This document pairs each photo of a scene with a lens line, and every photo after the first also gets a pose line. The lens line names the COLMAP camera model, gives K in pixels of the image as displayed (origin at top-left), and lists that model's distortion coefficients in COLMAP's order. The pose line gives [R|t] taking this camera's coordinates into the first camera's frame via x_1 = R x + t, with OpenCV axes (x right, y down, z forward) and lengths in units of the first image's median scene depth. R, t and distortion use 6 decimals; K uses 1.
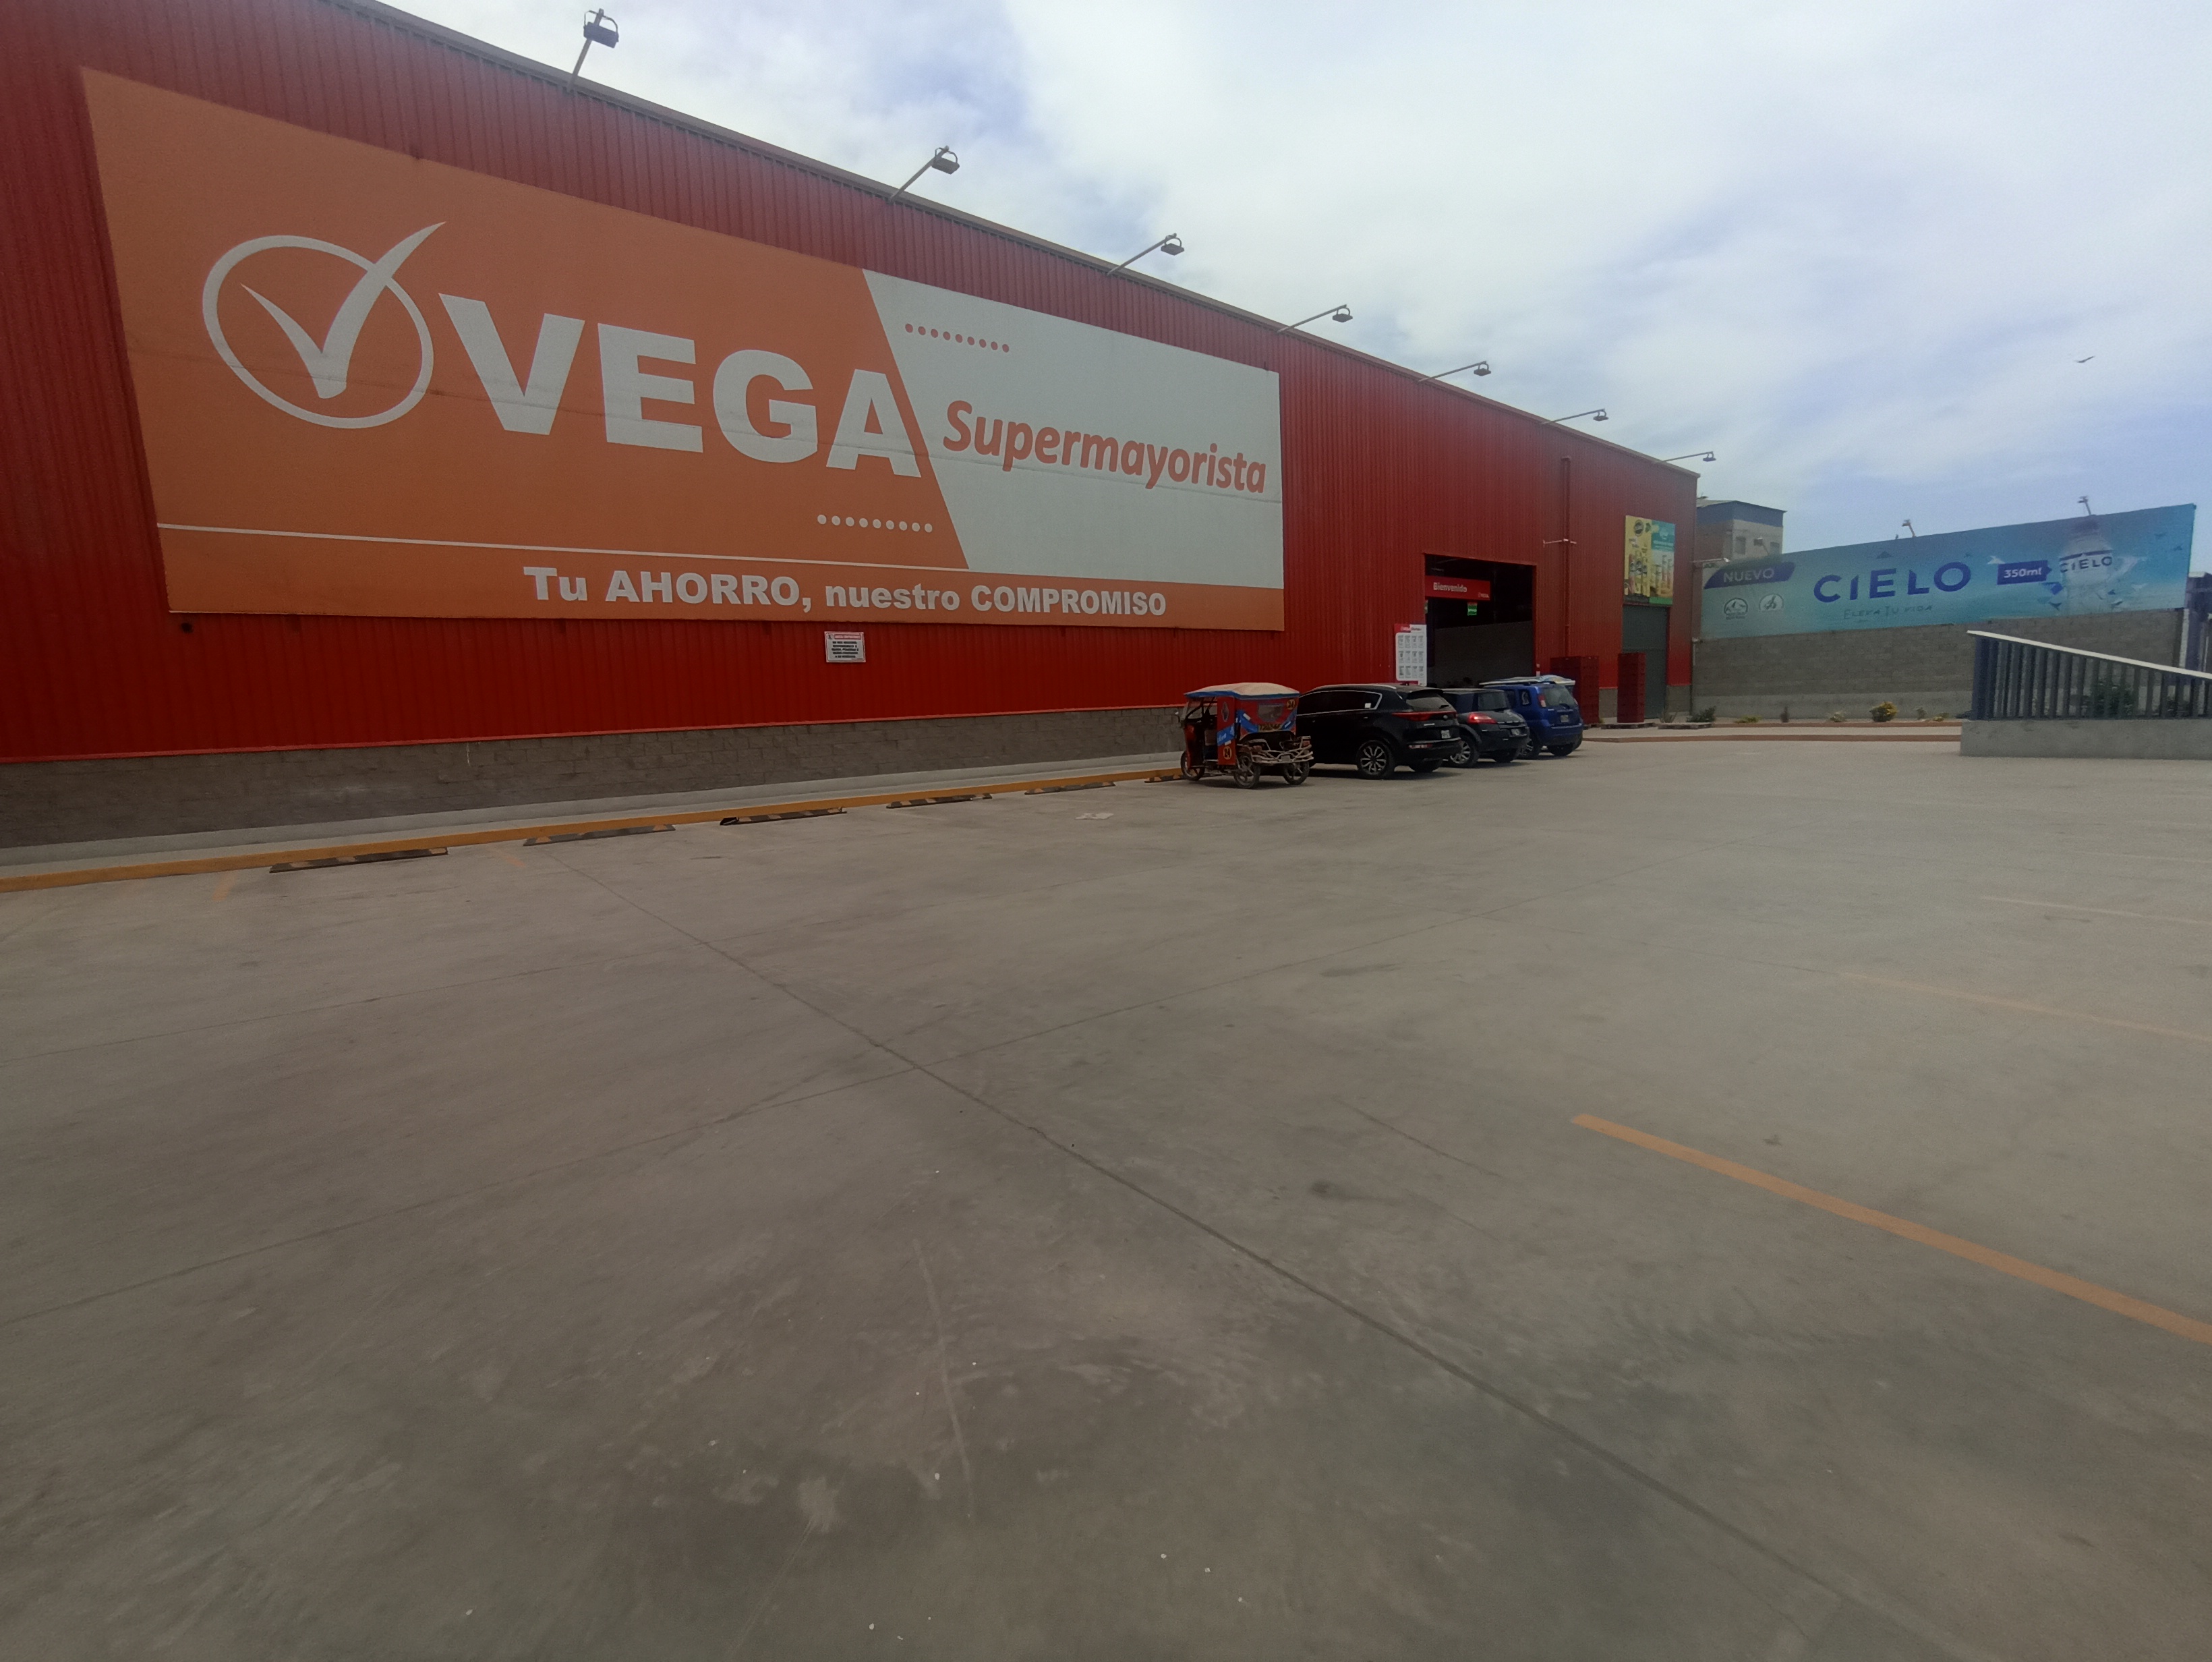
lens RADIAL K [[979.6, 0, 1095.8], [0, 979.6, 815.5], [0, 0, 1]] dist [-0.021448, 0.004871]
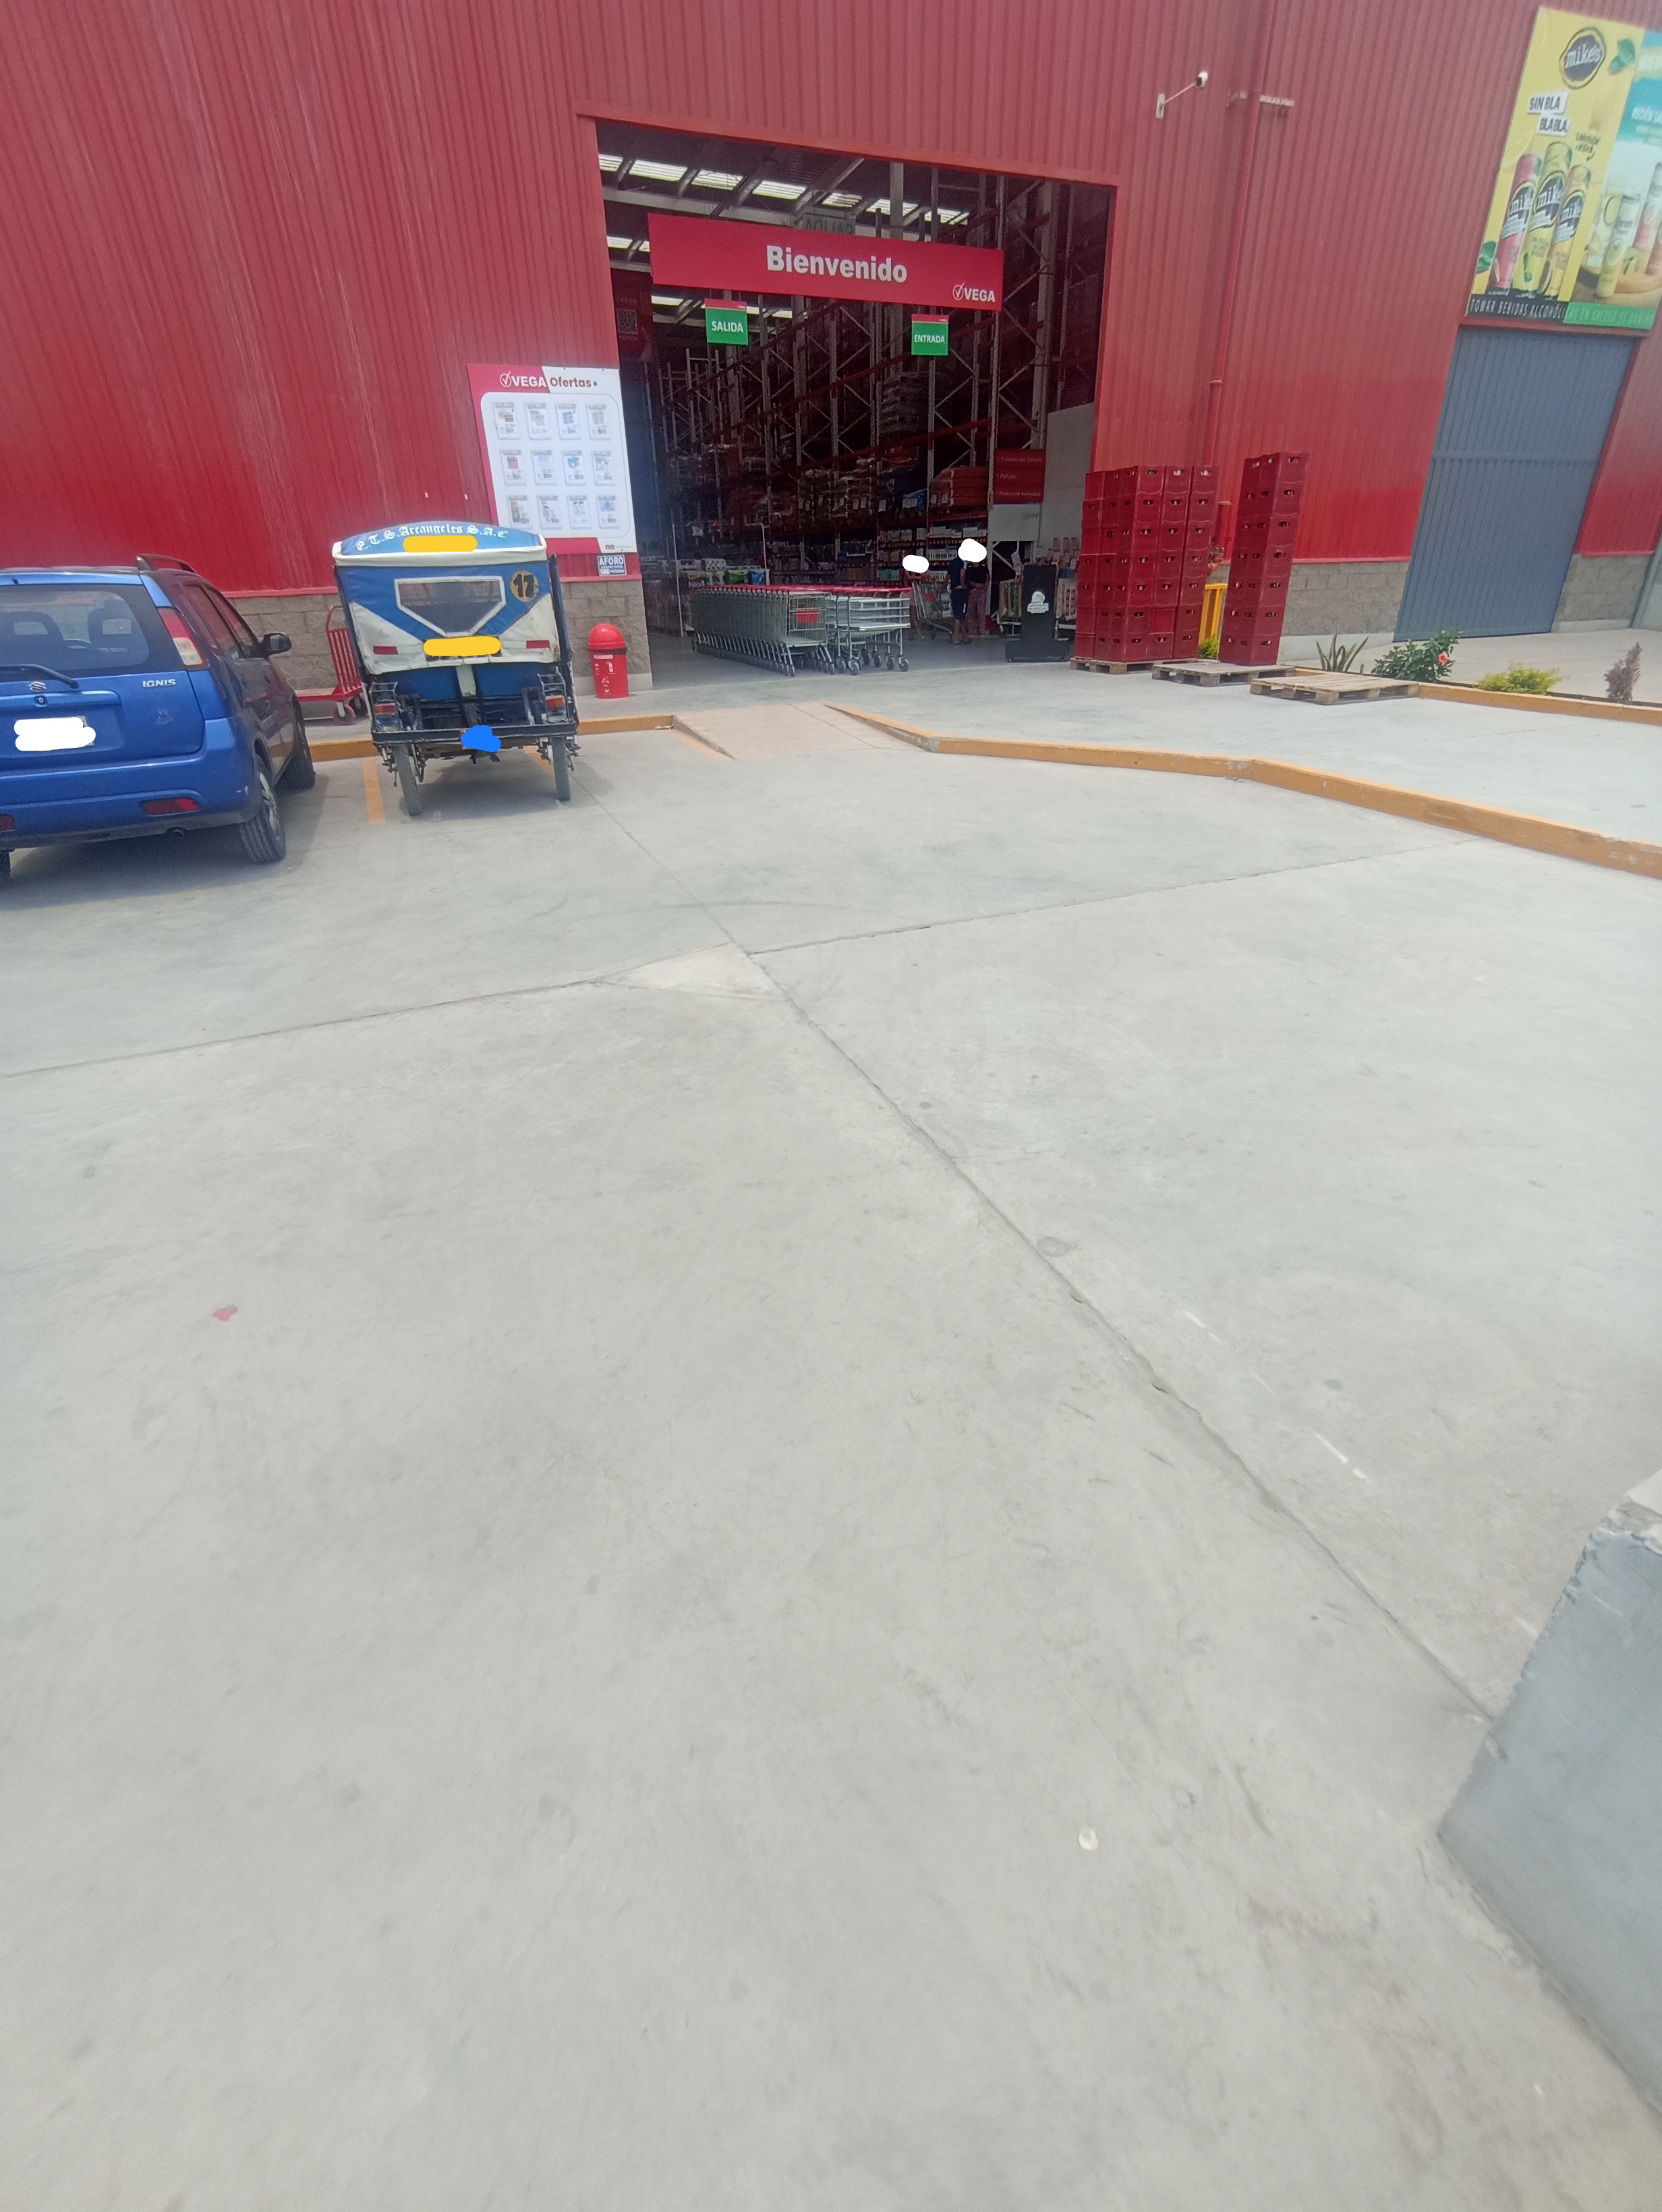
lens RADIAL K [[979.6, 0, 831.7], [0, 979.6, 1108.0], [0, 0, 1]] dist [-0.021448, 0.004871]
pose [[0.955630, 0.154312, -0.250917, 0.448167], [-0.049107, 0.923342, 0.380825, -0.065489], [0.290448, -0.351606, 0.889951, 0.486616]]
